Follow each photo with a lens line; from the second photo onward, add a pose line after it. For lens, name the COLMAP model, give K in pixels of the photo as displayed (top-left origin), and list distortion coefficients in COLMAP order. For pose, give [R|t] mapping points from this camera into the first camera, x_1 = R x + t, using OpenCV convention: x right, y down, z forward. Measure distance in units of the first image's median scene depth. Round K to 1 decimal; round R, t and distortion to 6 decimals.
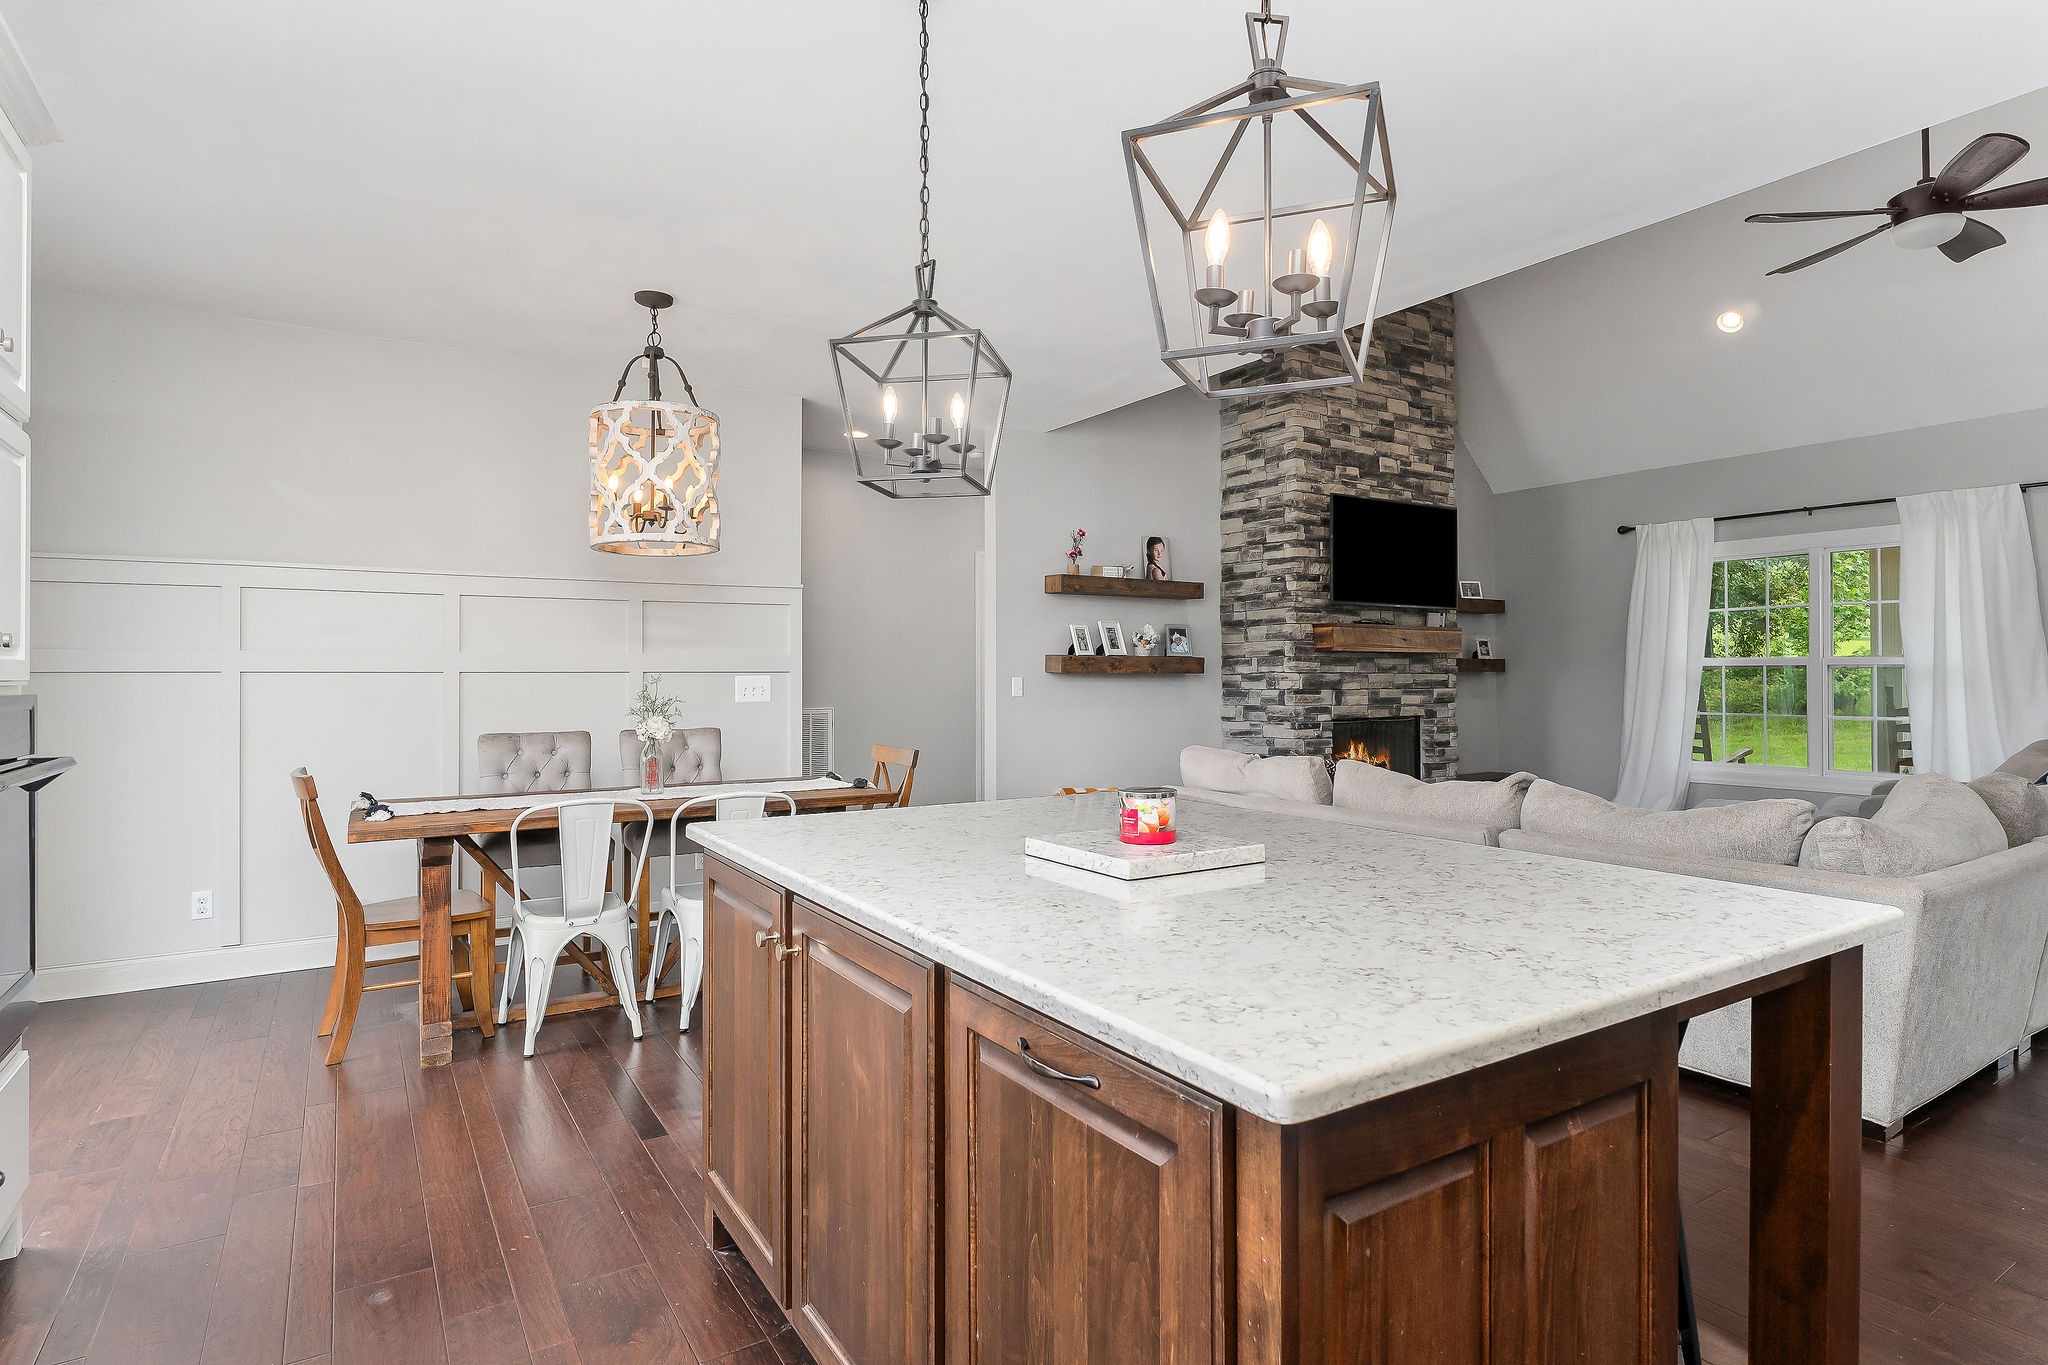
lens RADIAL K [[1082.7, 0, 1038.3], [0, 1082.7, 659.5], [0, 0, 1]] dist [-0.008106, -0.000256]
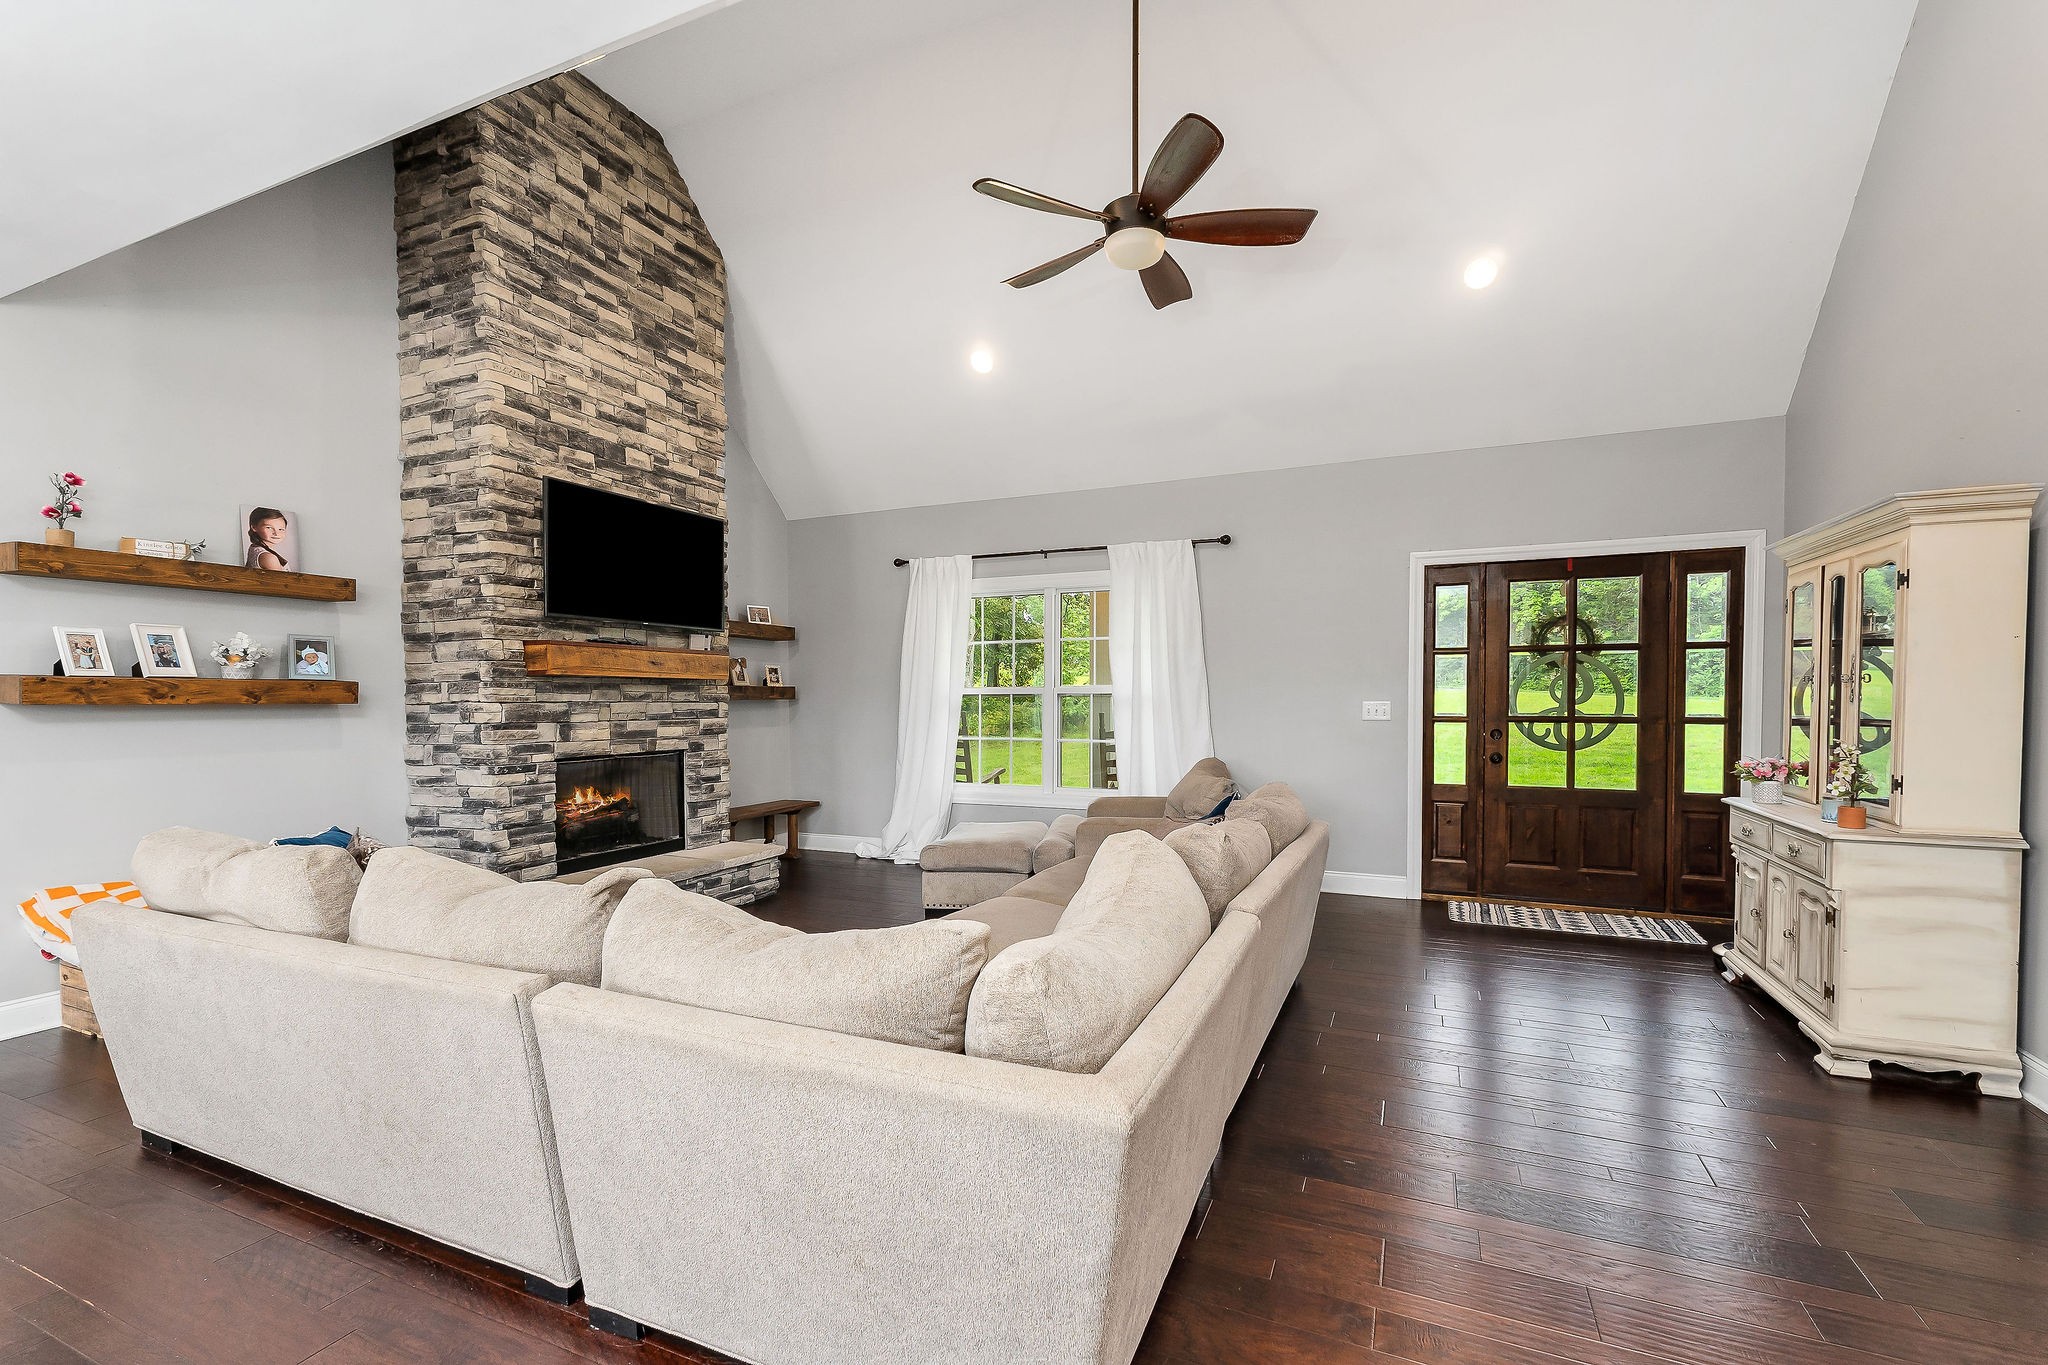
lens RADIAL K [[878.4, 0, 1029.1], [0, 878.4, 724.0], [0, 0, 1]] dist [0.001368, 0.000137]
pose [[0.835676, -0.017541, 0.548943, 0.203500], [-0.005439, 0.999177, 0.040207, 0.000308], [-0.549196, -0.036586, 0.834893, 0.250009]]
